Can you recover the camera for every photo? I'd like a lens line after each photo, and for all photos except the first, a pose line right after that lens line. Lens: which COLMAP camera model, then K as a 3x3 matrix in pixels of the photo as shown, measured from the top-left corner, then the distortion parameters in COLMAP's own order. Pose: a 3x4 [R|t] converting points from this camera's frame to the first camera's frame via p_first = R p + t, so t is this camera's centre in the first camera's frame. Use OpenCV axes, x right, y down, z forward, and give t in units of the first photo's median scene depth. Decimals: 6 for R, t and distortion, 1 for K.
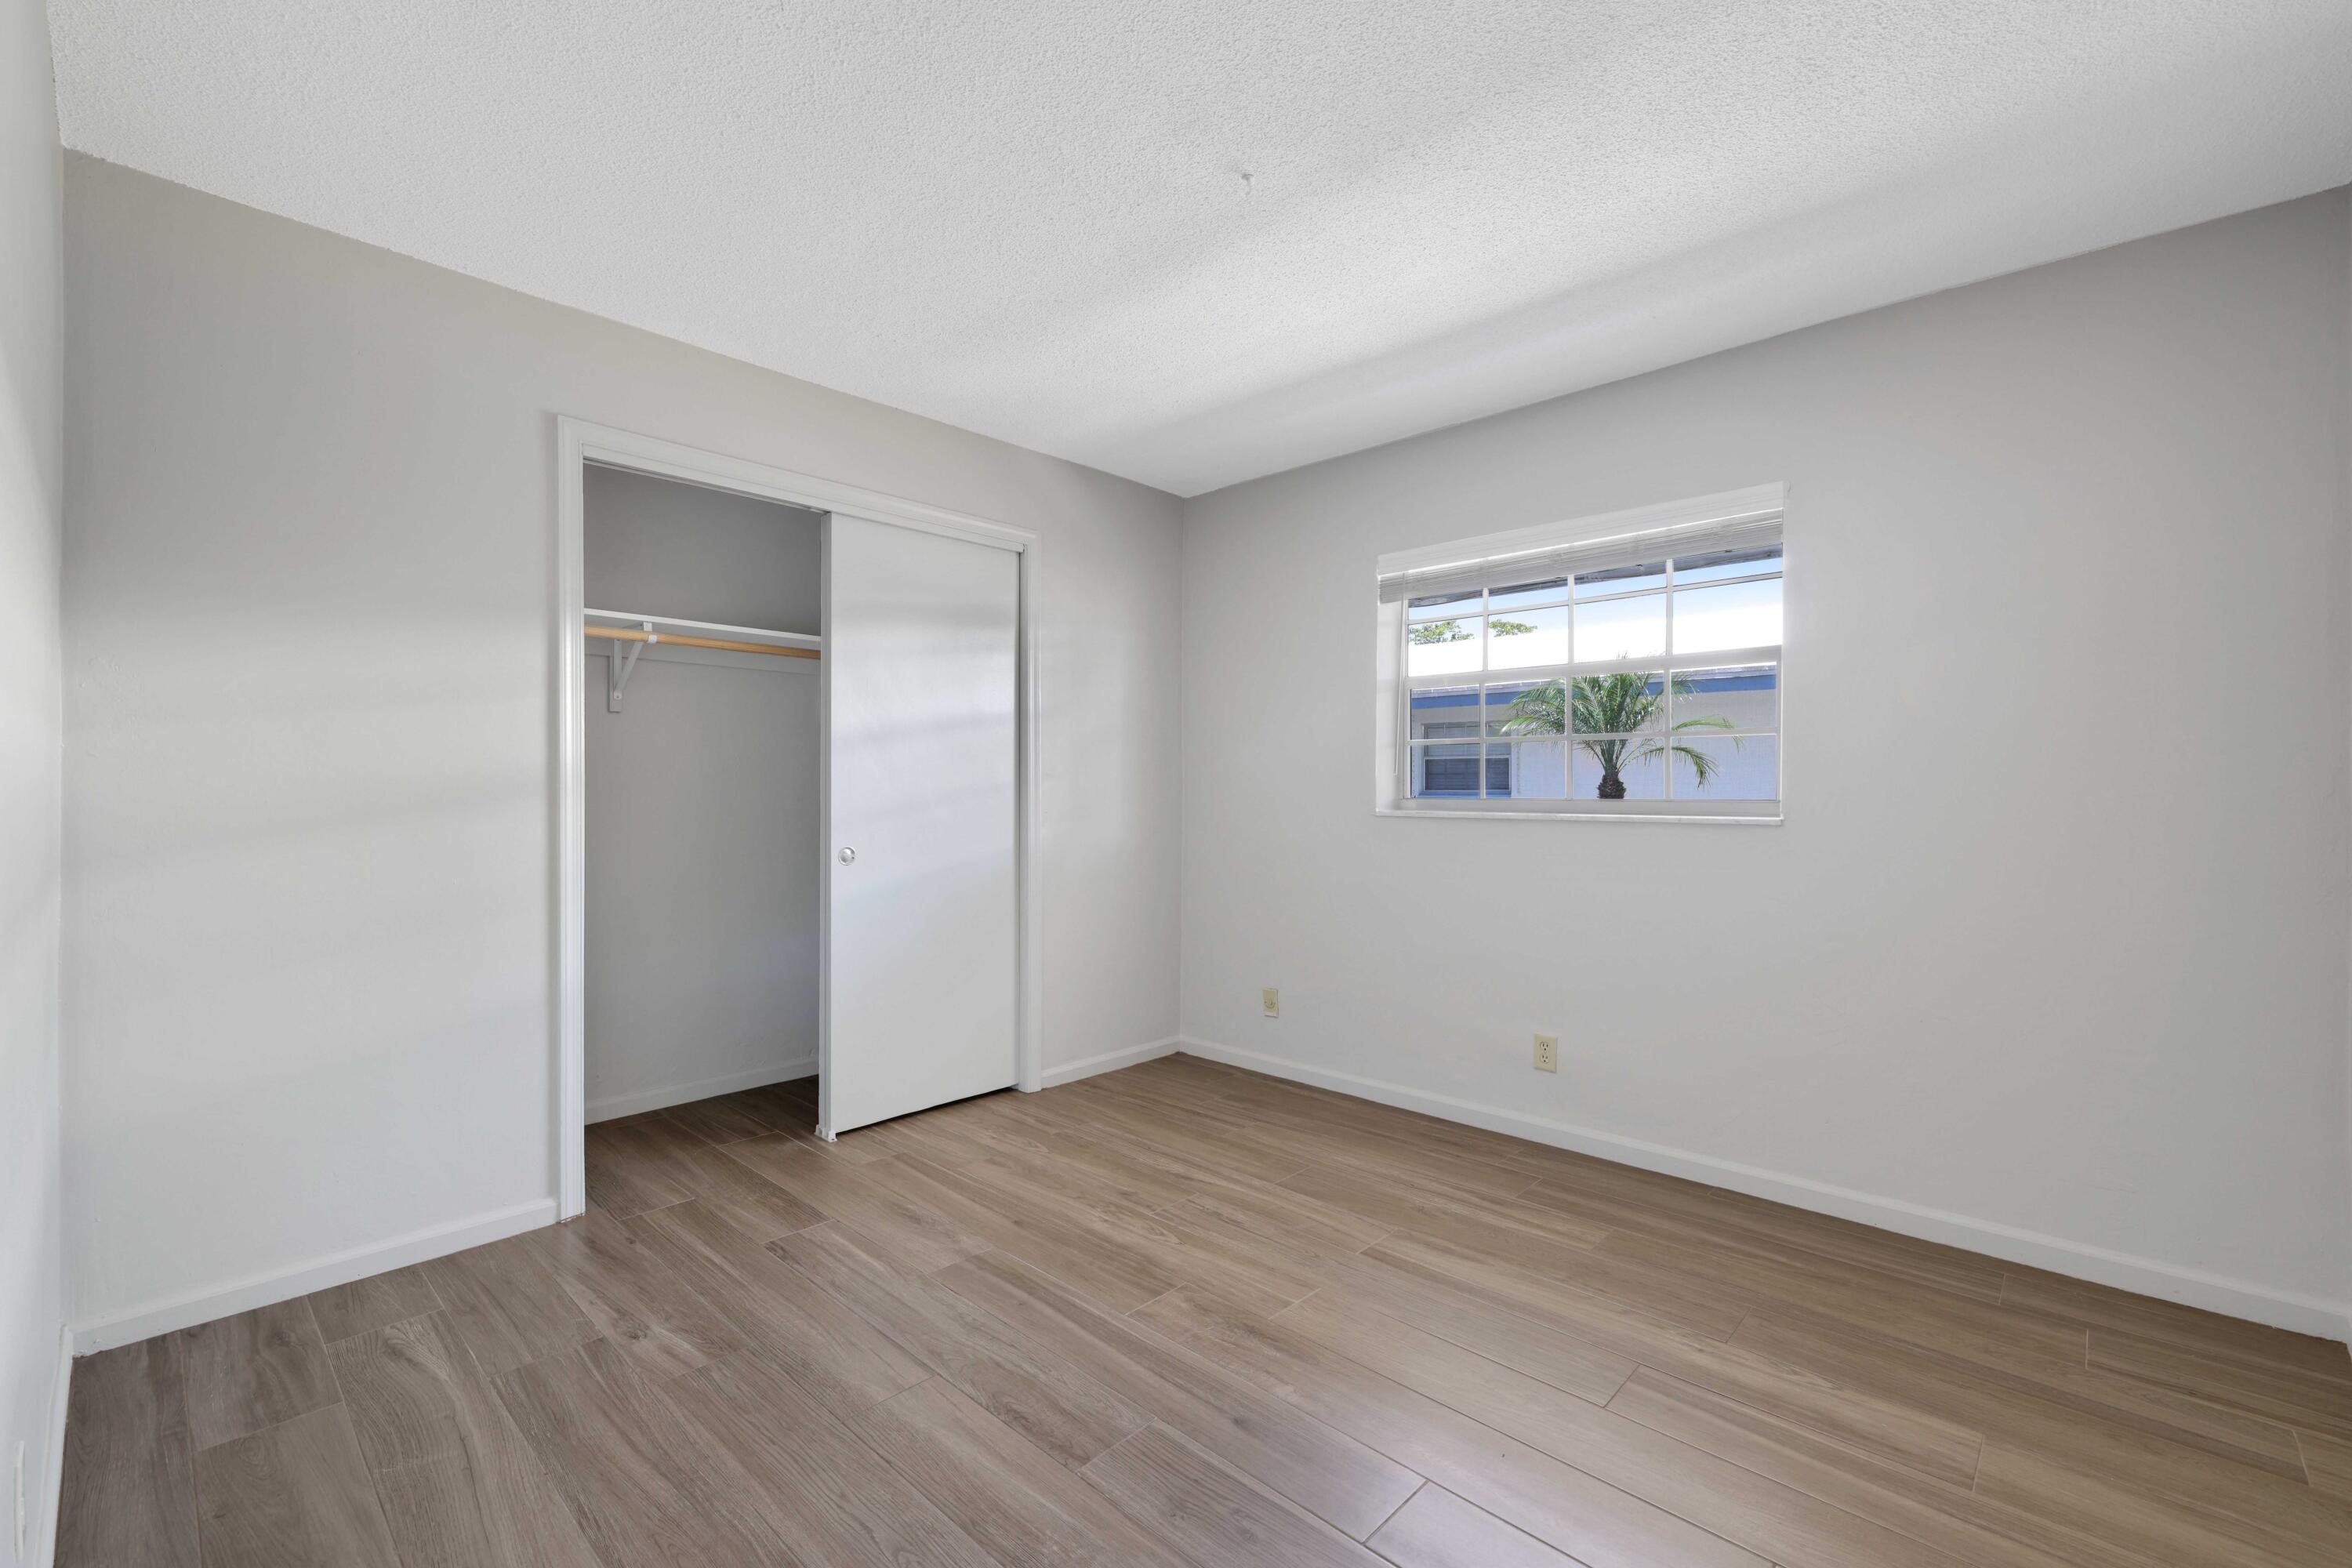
lens RADIAL K [[994.9, 0, 1180.0], [0, 994.9, 787.9], [0, 0, 1]] dist [0.001536, -0.000287]
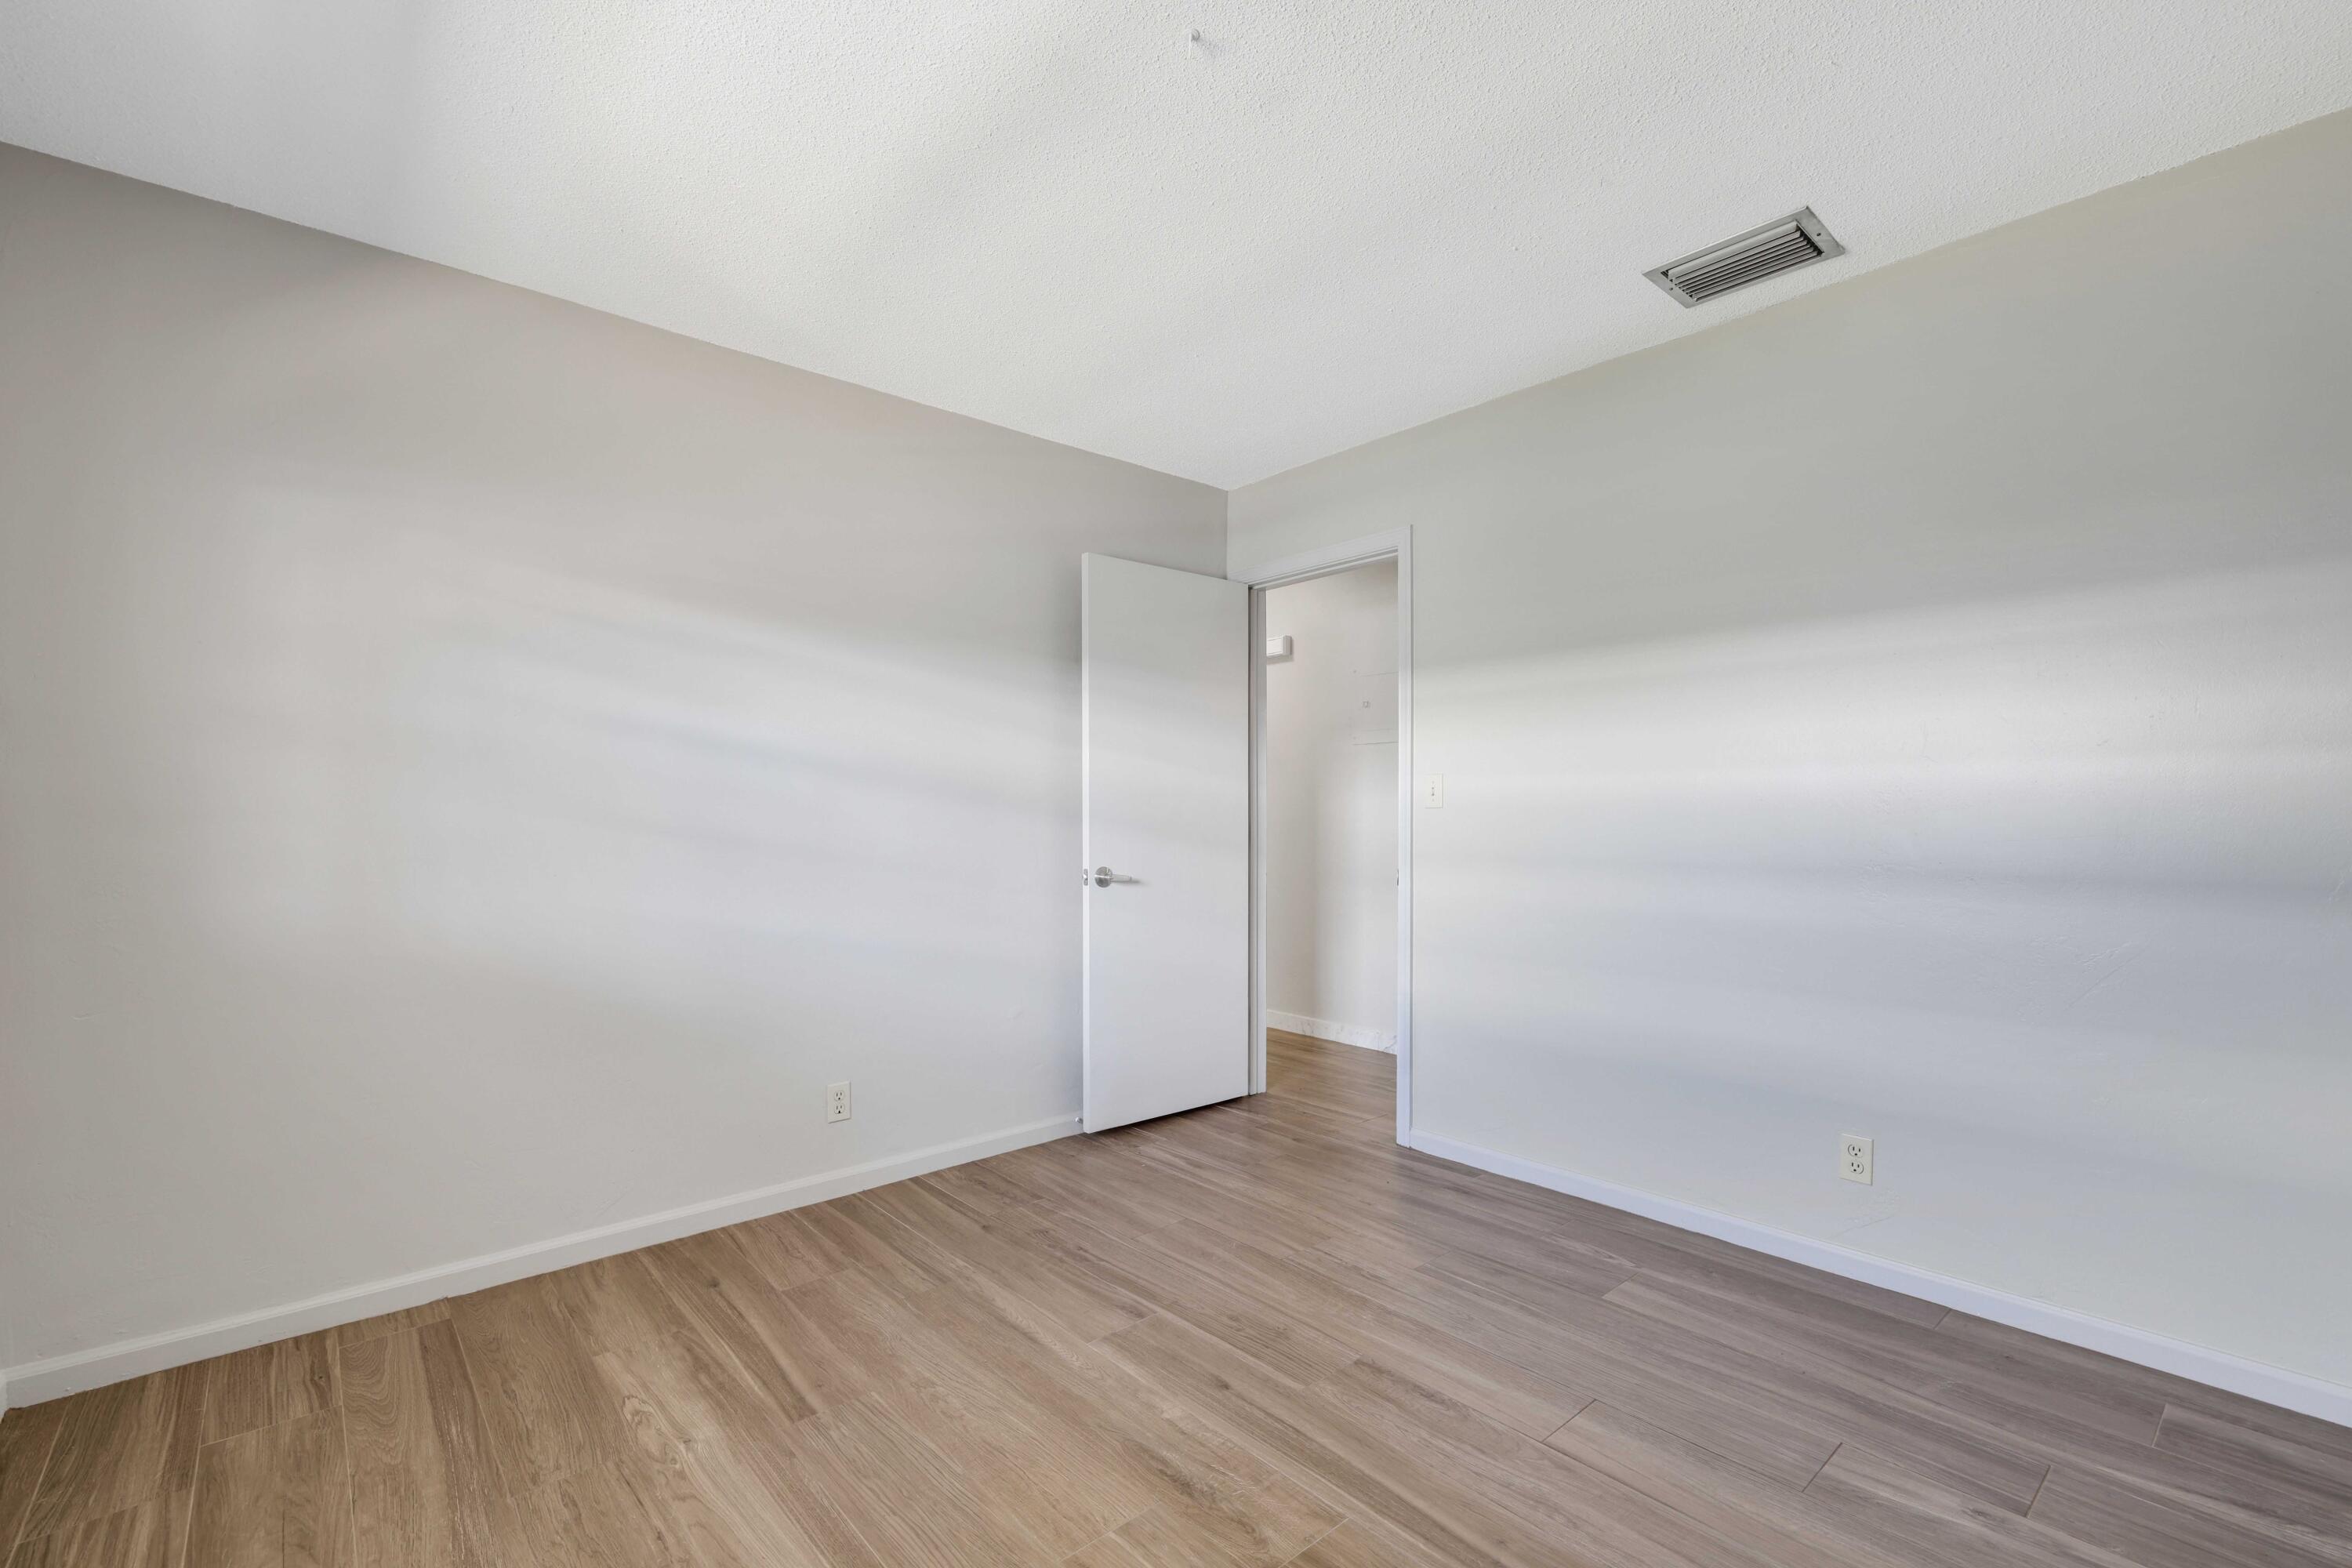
lens RADIAL K [[994.9, 0, 1180.0], [0, 994.9, 787.9], [0, 0, 1]] dist [0.001536, -0.000287]
pose [[-0.993597, 0.002244, 0.112958, -0.016638], [-0.000146, 0.999776, -0.021147, 0.001041], [-0.112980, -0.021028, -0.993375, 2.019017]]
